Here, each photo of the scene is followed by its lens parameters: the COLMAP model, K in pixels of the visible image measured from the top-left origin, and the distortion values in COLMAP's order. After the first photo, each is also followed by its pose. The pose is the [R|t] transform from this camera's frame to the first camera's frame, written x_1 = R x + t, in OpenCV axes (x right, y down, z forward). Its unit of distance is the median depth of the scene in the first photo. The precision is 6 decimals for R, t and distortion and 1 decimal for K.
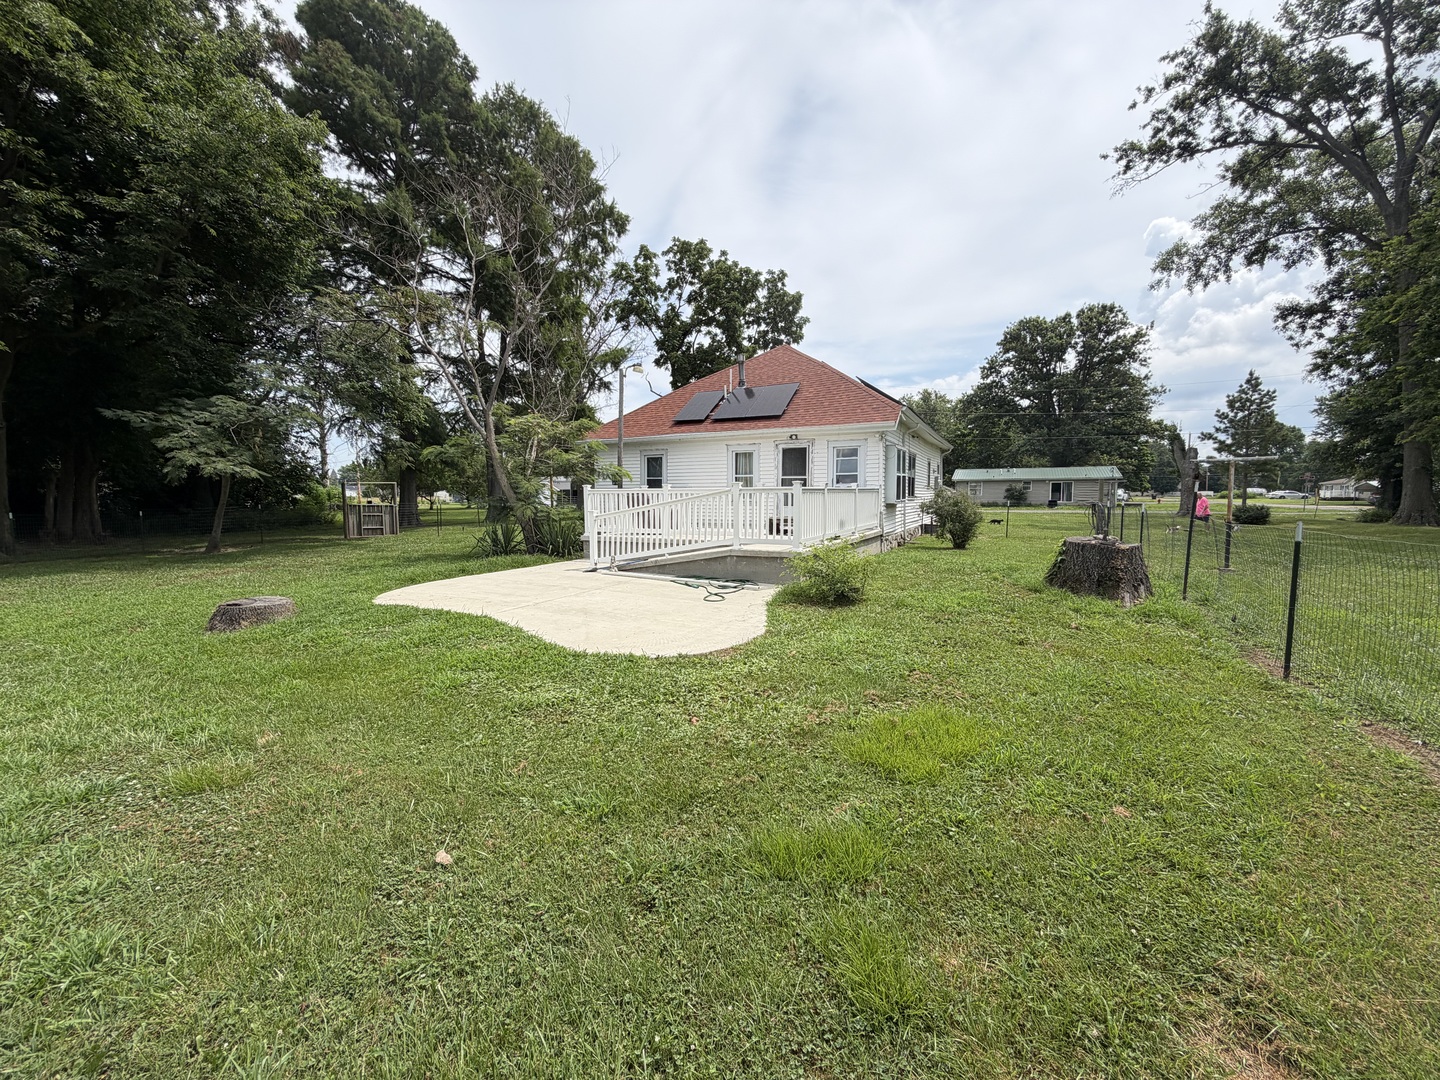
lens RADIAL K [[574.3, 0, 720.0], [0, 574.3, 540.0], [0, 0, 1]] dist [0.002181, -0.000026]
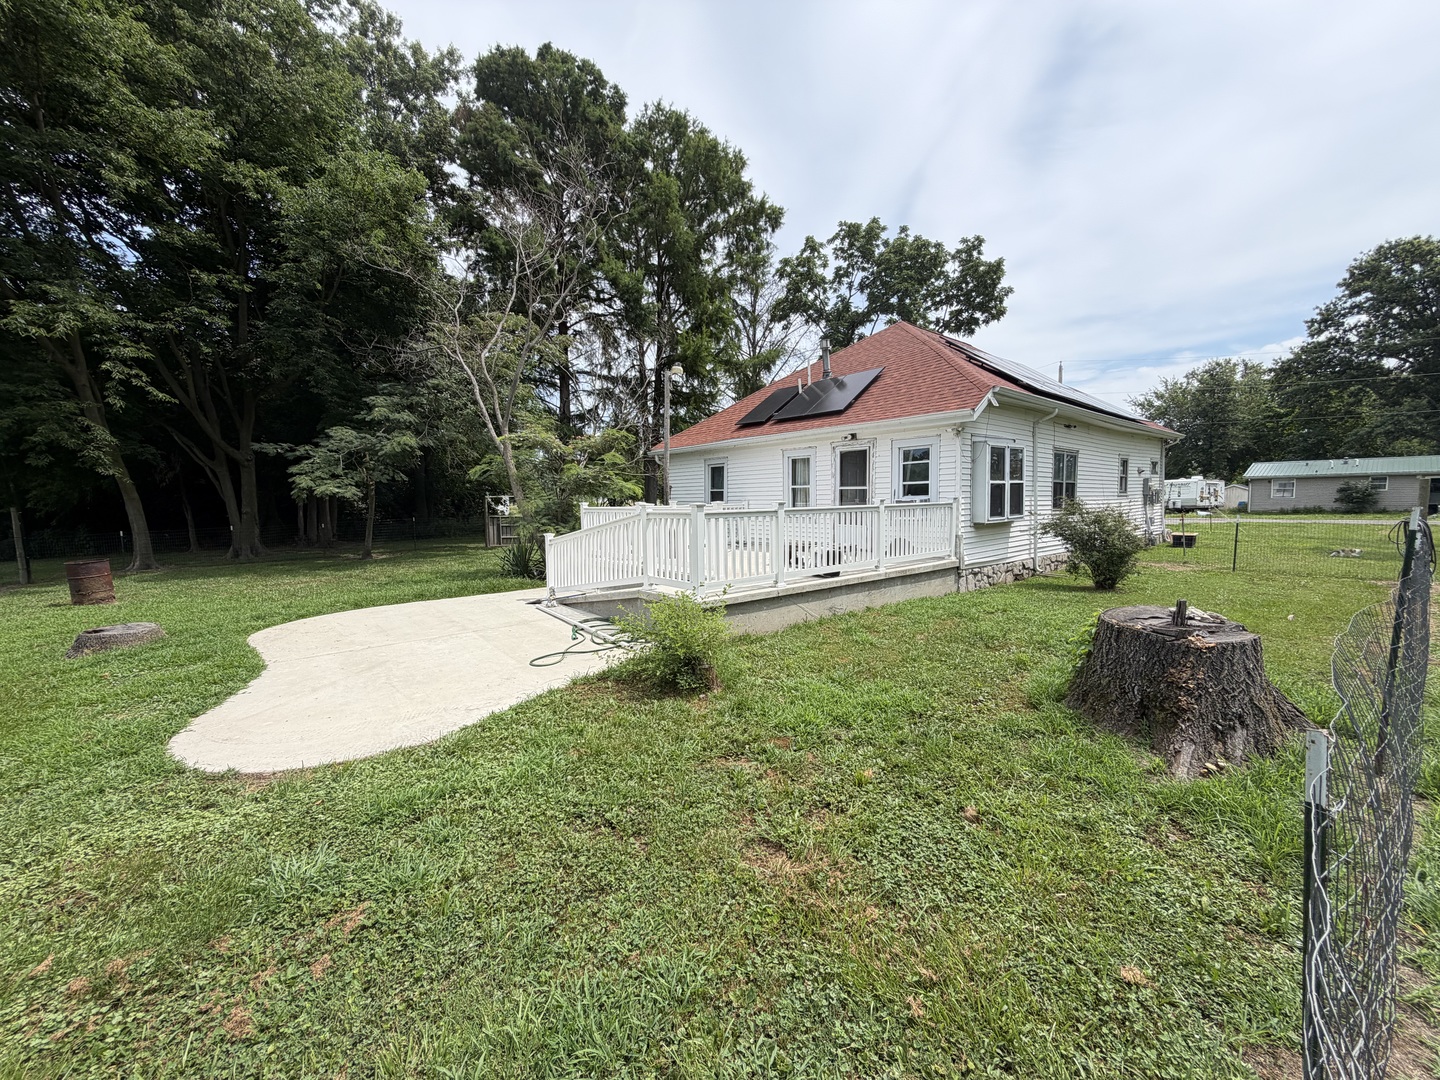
lens RADIAL K [[574.3, 0, 720.0], [0, 574.3, 540.0], [0, 0, 1]] dist [0.002181, -0.000026]
pose [[0.922114, 0.018938, -0.386456, 0.104500], [-0.020859, 0.999782, -0.000777, -0.013267], [0.386357, 0.008777, 0.922308, 0.080849]]
